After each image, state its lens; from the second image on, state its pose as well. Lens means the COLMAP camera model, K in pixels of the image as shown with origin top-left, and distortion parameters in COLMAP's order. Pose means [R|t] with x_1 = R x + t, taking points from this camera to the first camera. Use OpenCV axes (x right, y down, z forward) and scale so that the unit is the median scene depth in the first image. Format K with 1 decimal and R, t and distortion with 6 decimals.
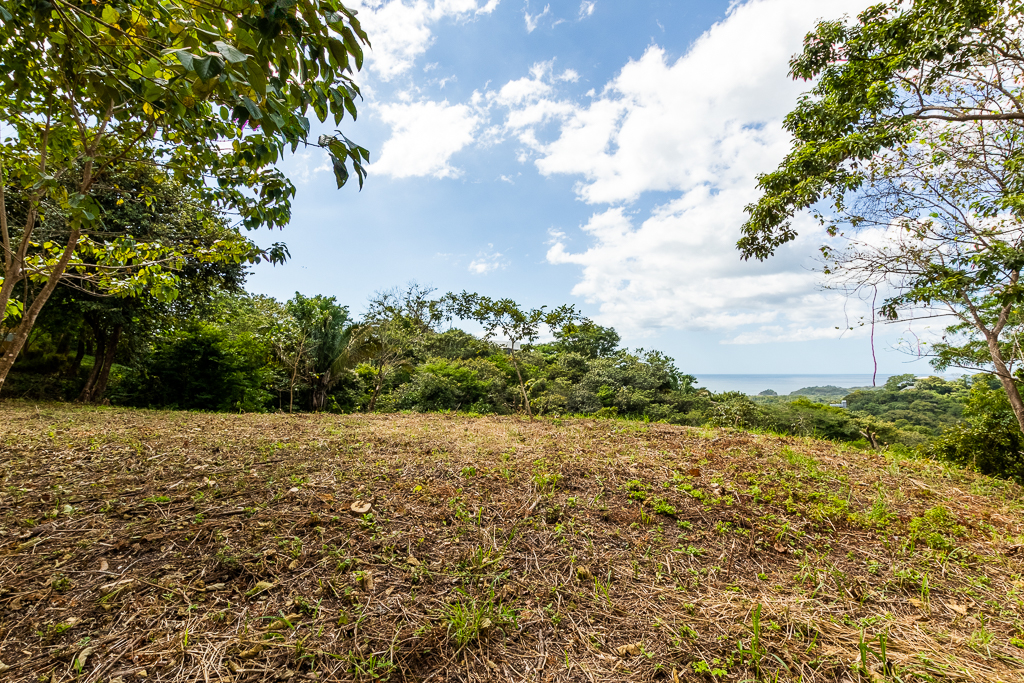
lens RADIAL K [[470.3, 0, 508.5], [0, 470.3, 341.7], [0, 0, 1]] dist [0.000233, -0.001056]
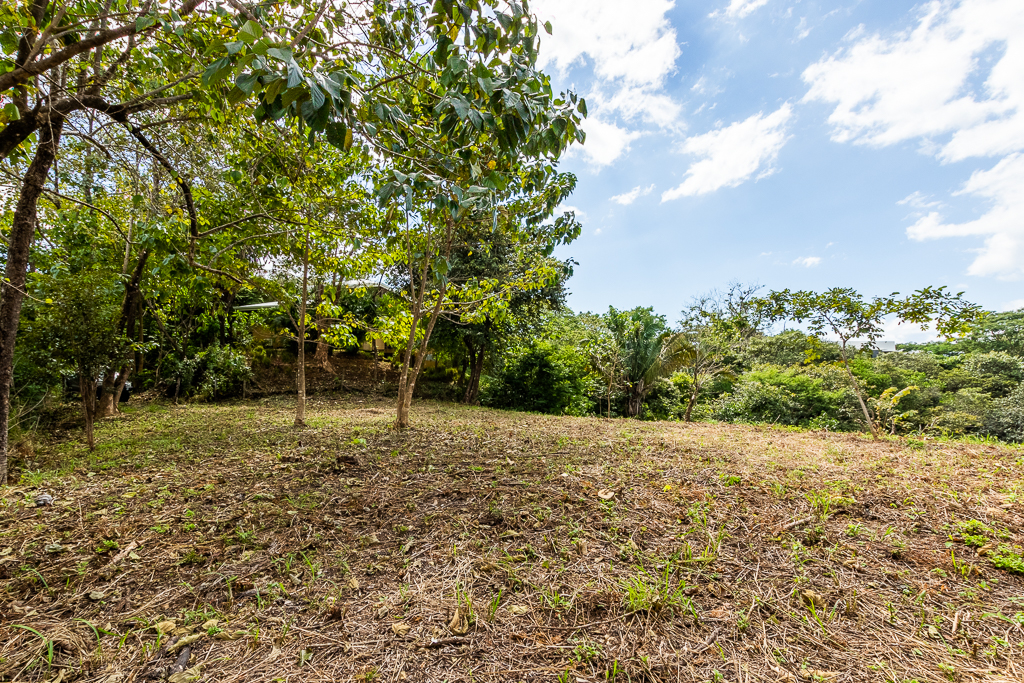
lens RADIAL K [[470.3, 0, 488.6], [0, 470.3, 352.3], [0, 0, 1]] dist [0.000233, -0.001056]
pose [[0.769409, -0.040937, -0.637443, 0.015103], [0.042559, 0.999012, -0.012788, 0.001090], [0.637337, -0.017289, 0.770392, -0.002952]]
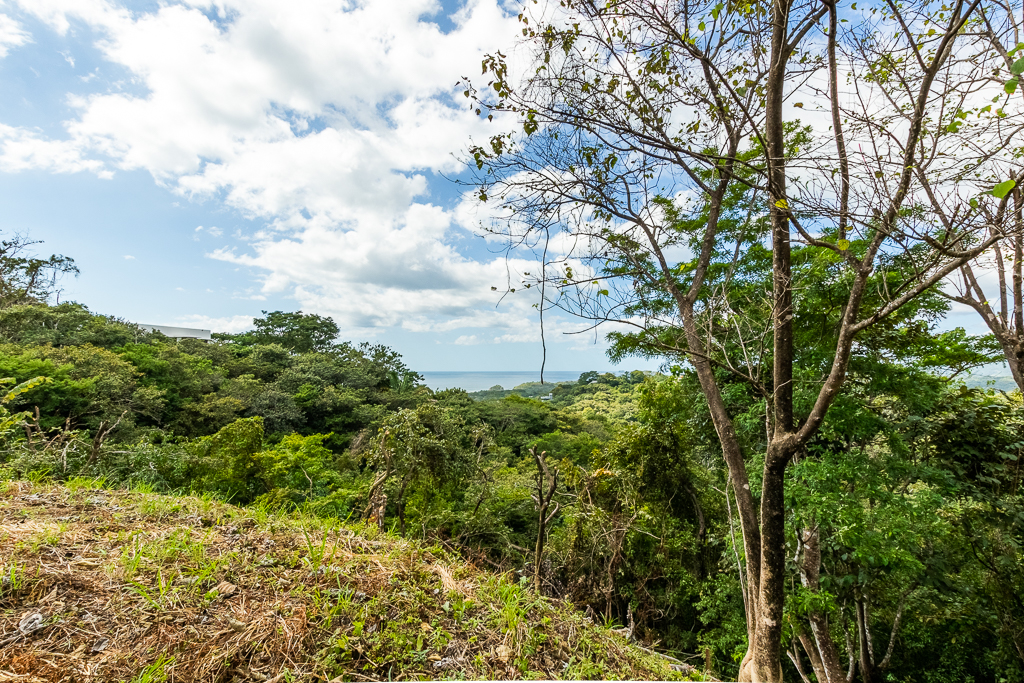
lens RADIAL K [[470.3, 0, 511.7], [0, 470.3, 340.8], [0, 0, 1]] dist [0.000233, -0.001056]
pose [[0.862112, 0.032982, 0.505643, 0.167354], [-0.034798, 0.999377, -0.005857, 0.016309], [-0.505521, -0.012546, 0.862723, 0.187804]]
